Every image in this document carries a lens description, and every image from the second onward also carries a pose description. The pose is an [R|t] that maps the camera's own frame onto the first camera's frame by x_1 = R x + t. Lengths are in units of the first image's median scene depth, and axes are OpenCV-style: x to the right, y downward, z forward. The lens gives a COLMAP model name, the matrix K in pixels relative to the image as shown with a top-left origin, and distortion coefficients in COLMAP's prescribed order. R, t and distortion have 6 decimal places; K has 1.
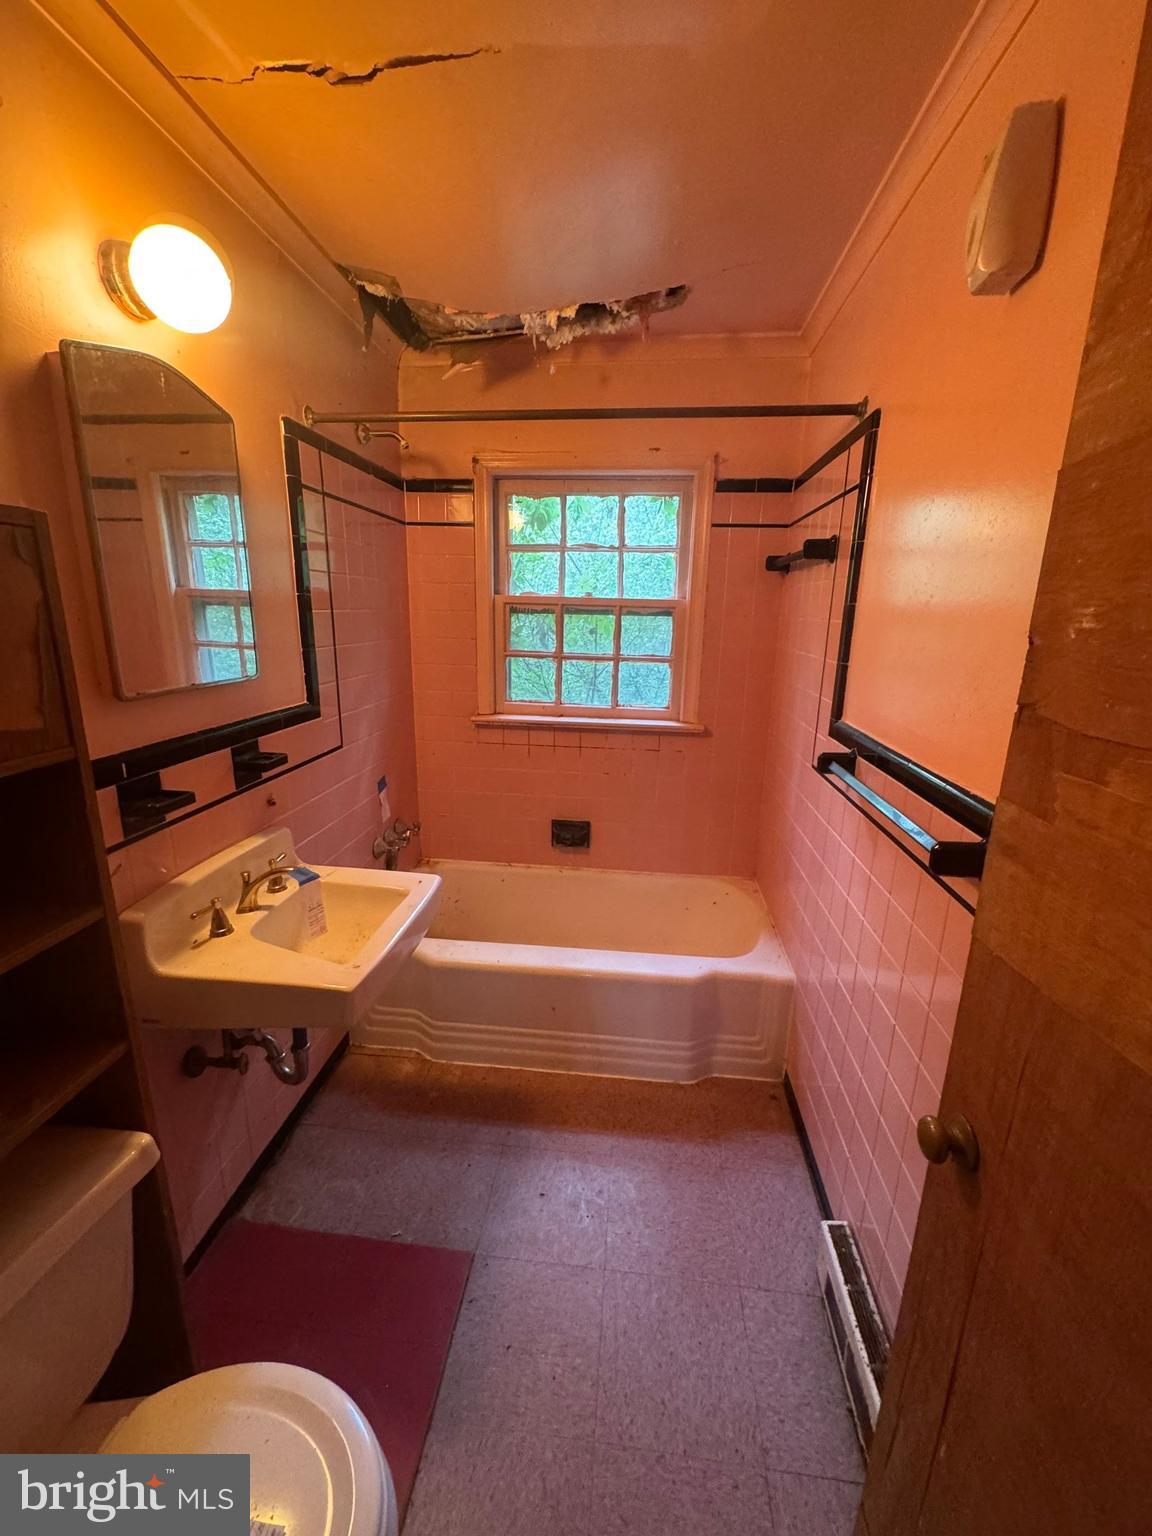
lens RADIAL K [[613.7, 0, 566.3], [0, 613.7, 763.3], [0, 0, 1]] dist [-0.004224, 0.000510]
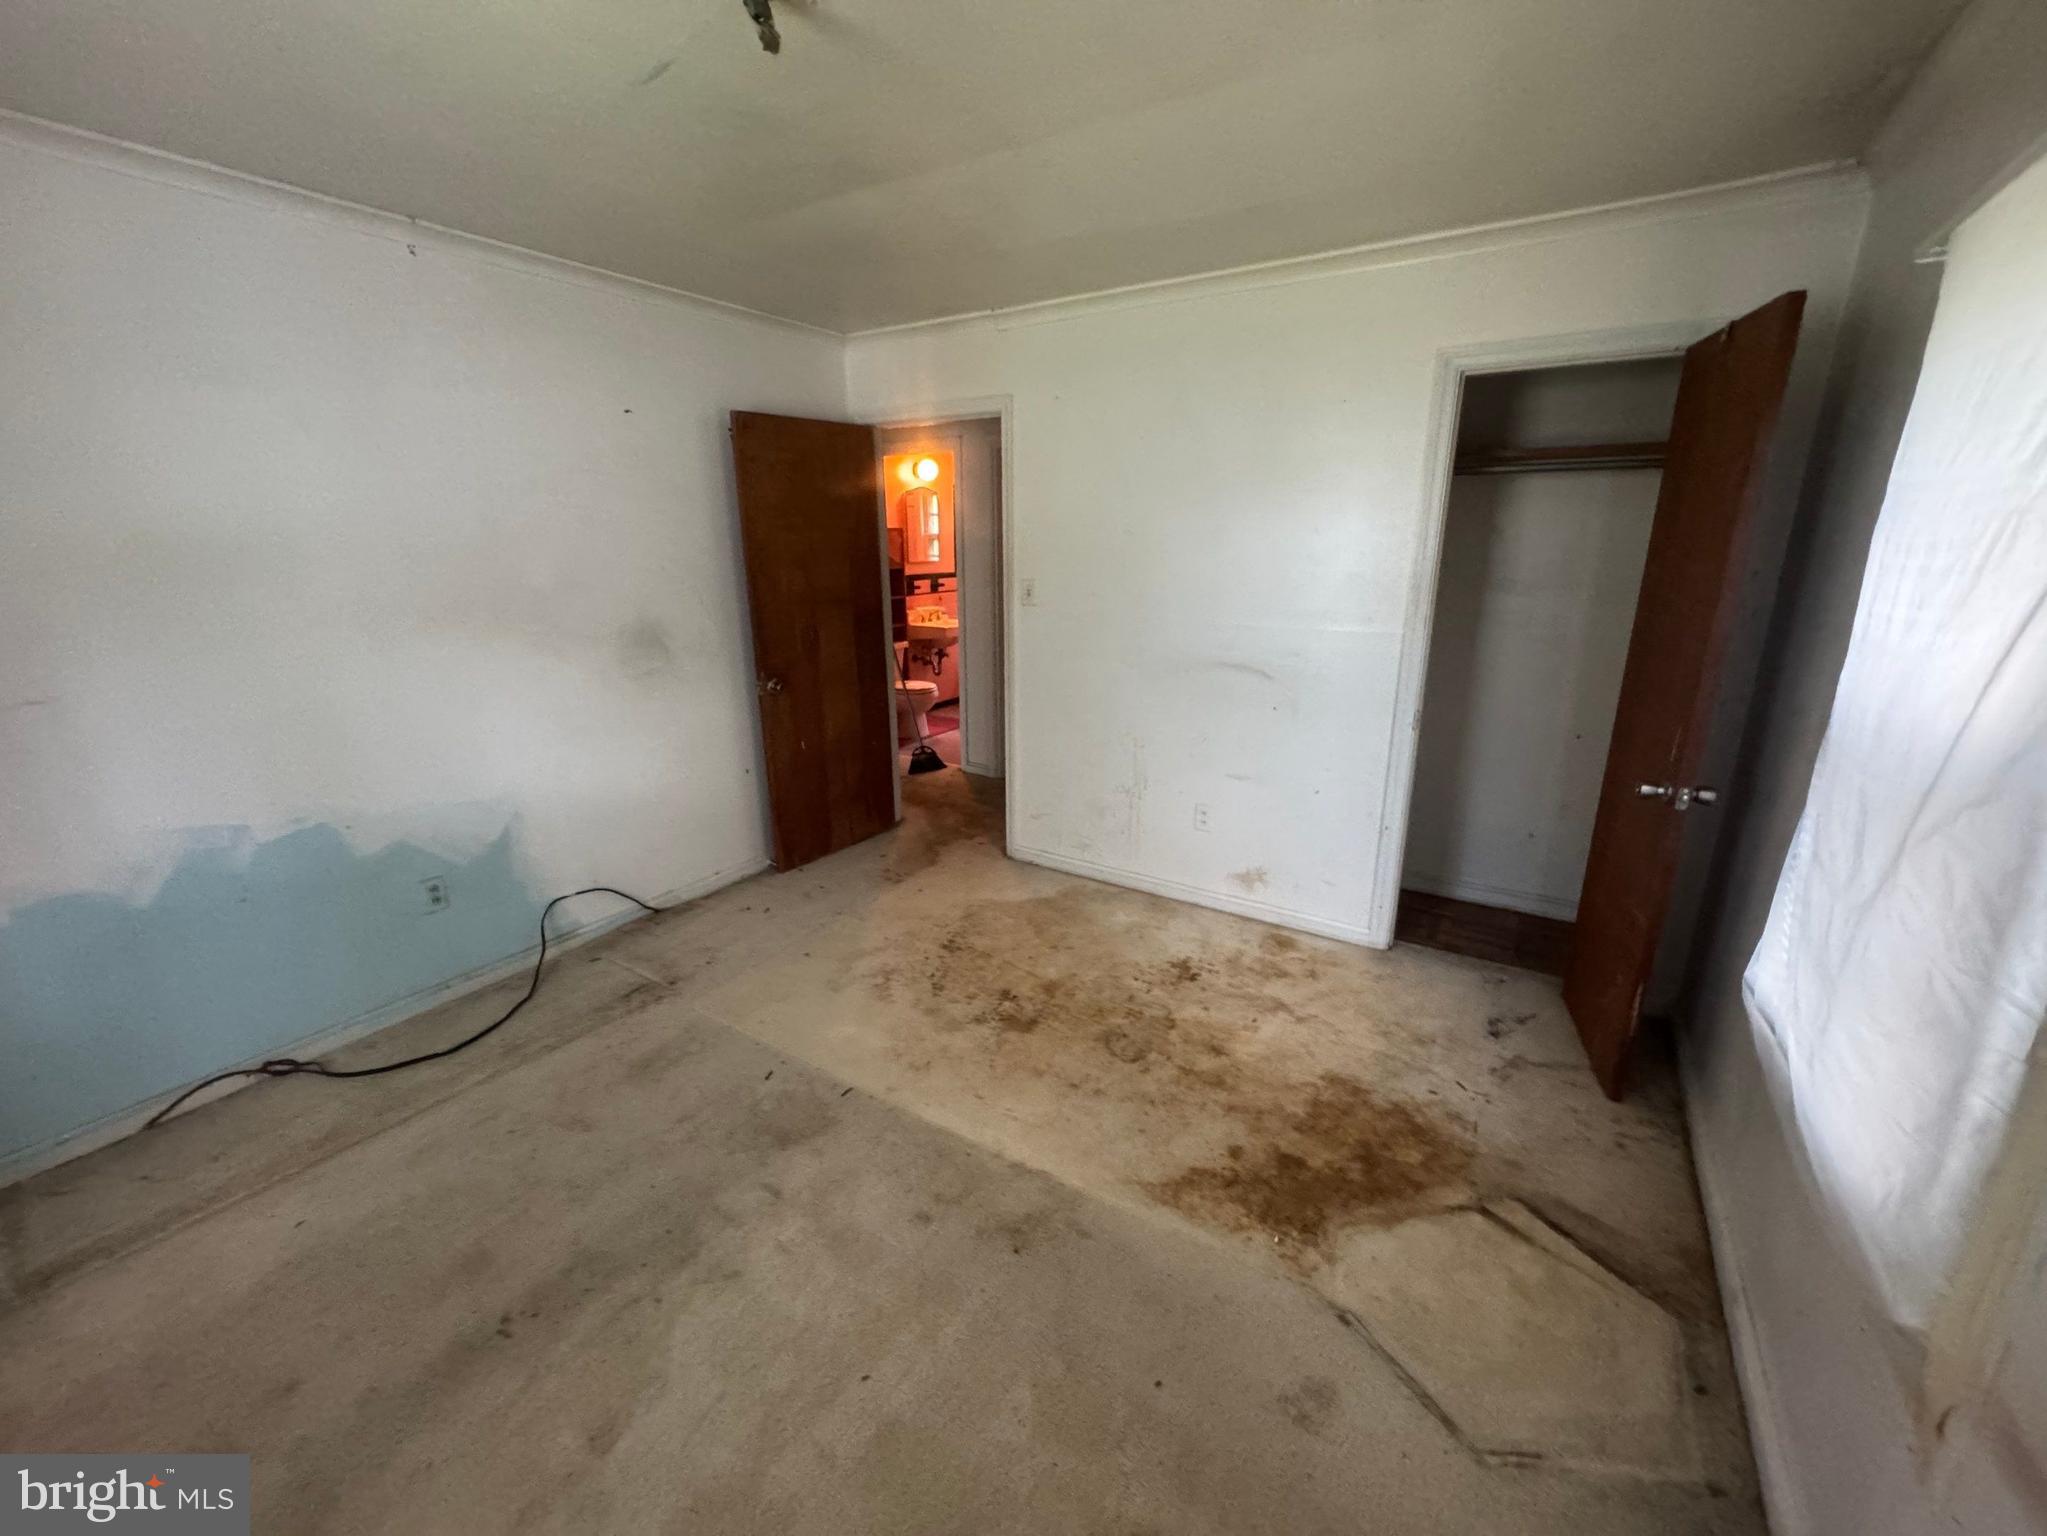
lens RADIAL K [[817.9, 0, 1018.2], [0, 817.9, 767.3], [0, 0, 1]] dist [-0.004224, 0.000510]
pose [[0.900313, 0.103060, -0.422866, 1.604340], [-0.090568, 0.994655, 0.049588, 0.611066], [0.425717, -0.006347, 0.904834, -2.441968]]
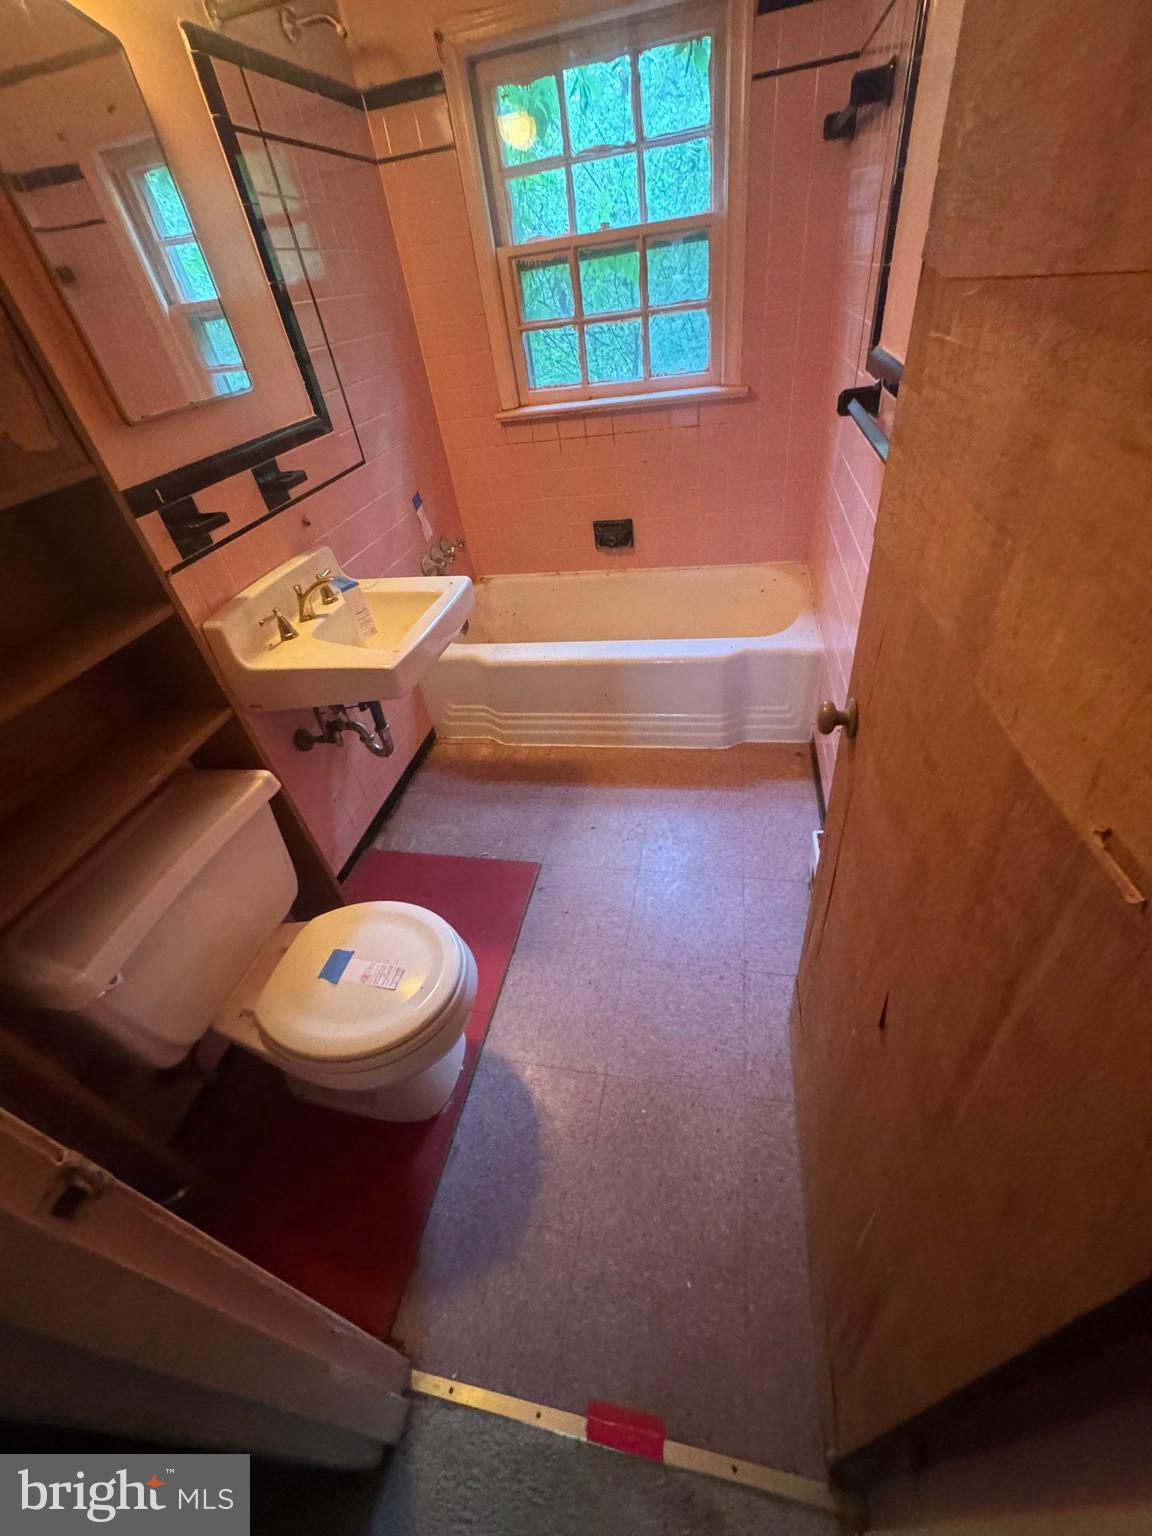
lens RADIAL K [[613.7, 0, 573.5], [0, 613.7, 768.7], [0, 0, 1]] dist [-0.004224, 0.000510]
pose [[0.984816, -0.053653, -0.165100, 0.117885], [0.118142, 0.903974, 0.410942, 0.057061], [0.127198, -0.424207, 0.896587, -0.080469]]
